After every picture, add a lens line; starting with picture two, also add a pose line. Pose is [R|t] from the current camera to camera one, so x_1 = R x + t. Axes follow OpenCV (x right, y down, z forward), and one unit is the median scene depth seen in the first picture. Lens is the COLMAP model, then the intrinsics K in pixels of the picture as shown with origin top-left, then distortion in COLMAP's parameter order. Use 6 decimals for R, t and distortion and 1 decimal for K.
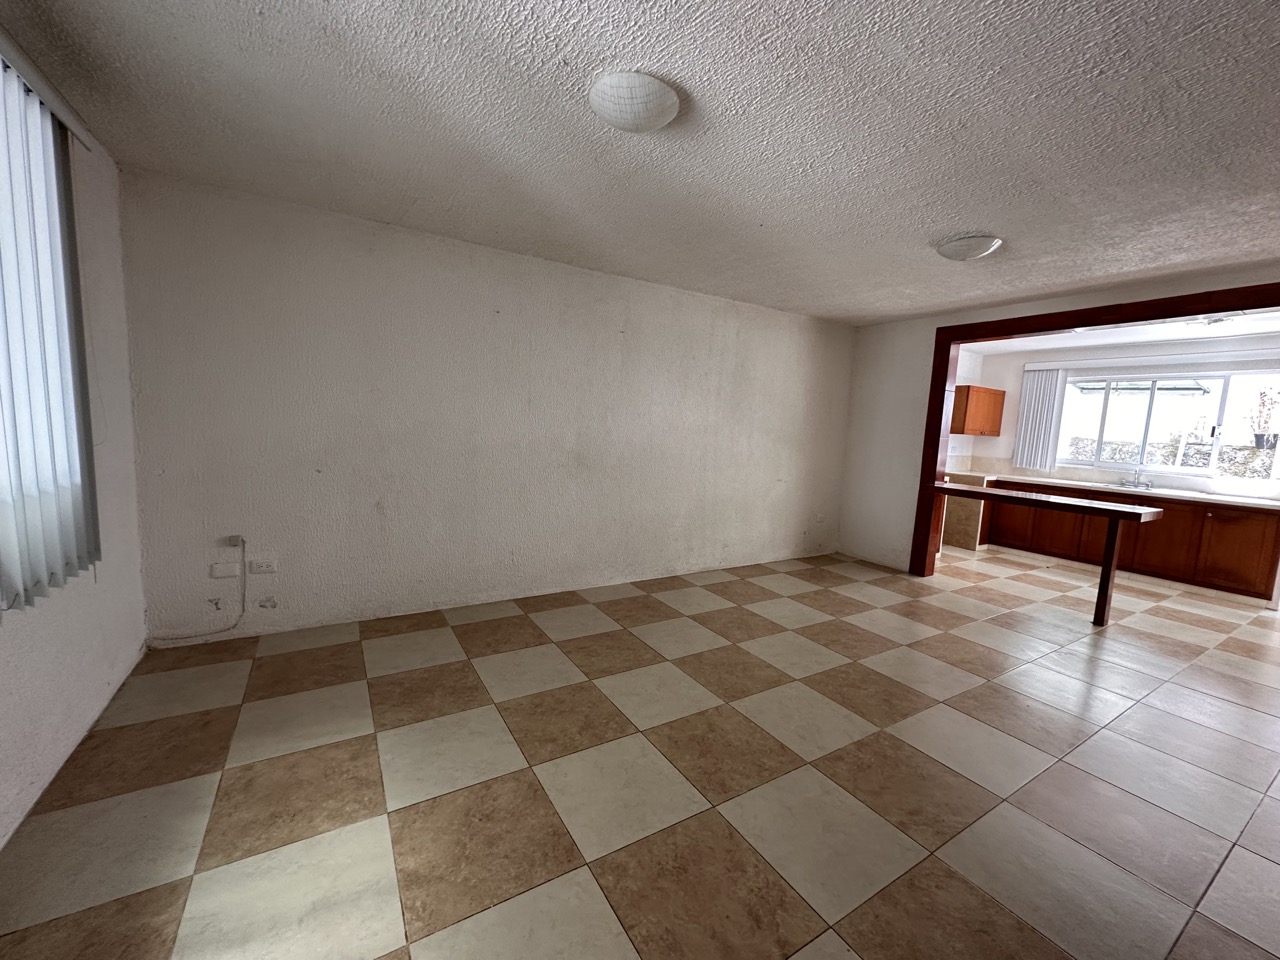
lens RADIAL K [[511.4, 0, 639.4], [0, 511.4, 480.9], [0, 0, 1]] dist [-0.004000, 0.001220]
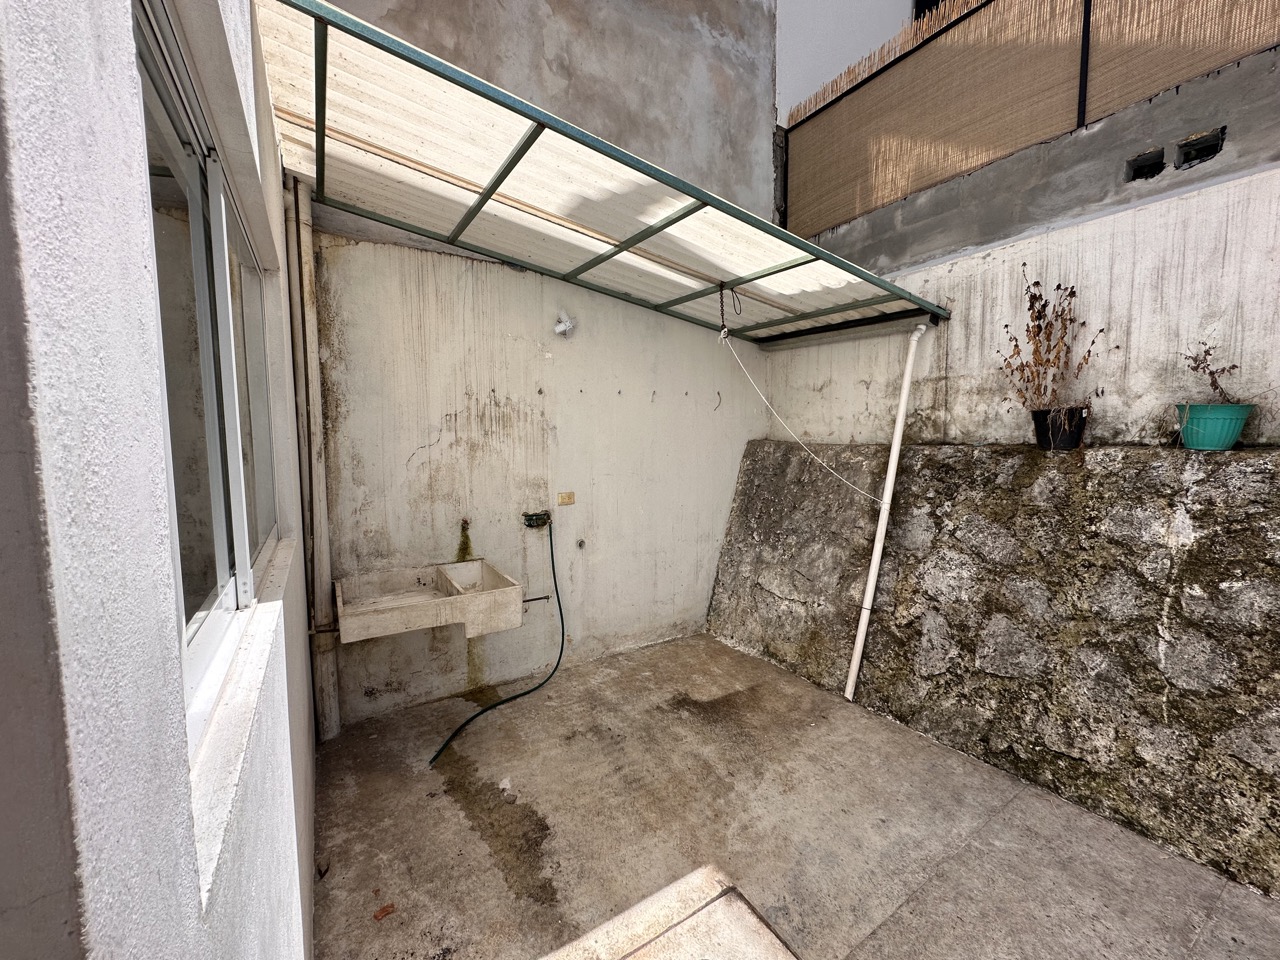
lens RADIAL K [[511.4, 0, 639.8], [0, 511.4, 479.6], [0, 0, 1]] dist [-0.004000, 0.001220]
pose [[0.998539, -0.053960, 0.002981, 1.775224], [0.054028, 0.998011, -0.032480, -0.086793], [-0.001223, 0.032593, 0.999468, 1.218876]]
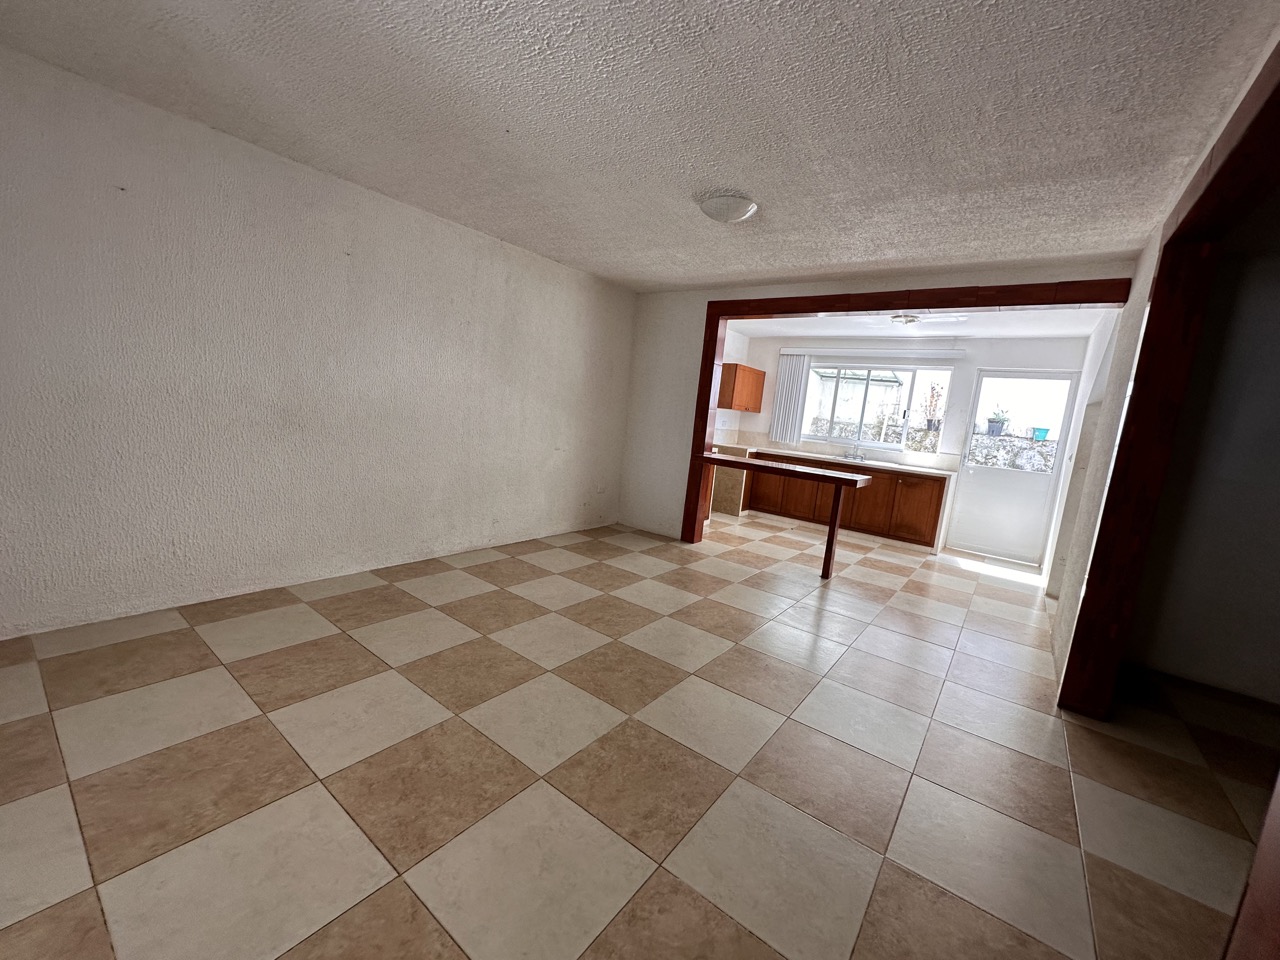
lens RADIAL K [[511.4, 0, 640.2], [0, 511.4, 481.7], [0, 0, 1]] dist [-0.004000, 0.001220]
pose [[0.930524, -0.009917, 0.366097, 0.100842], [-0.010446, 0.998508, 0.053600, 0.009773], [-0.366082, -0.053700, 0.929032, 0.102589]]
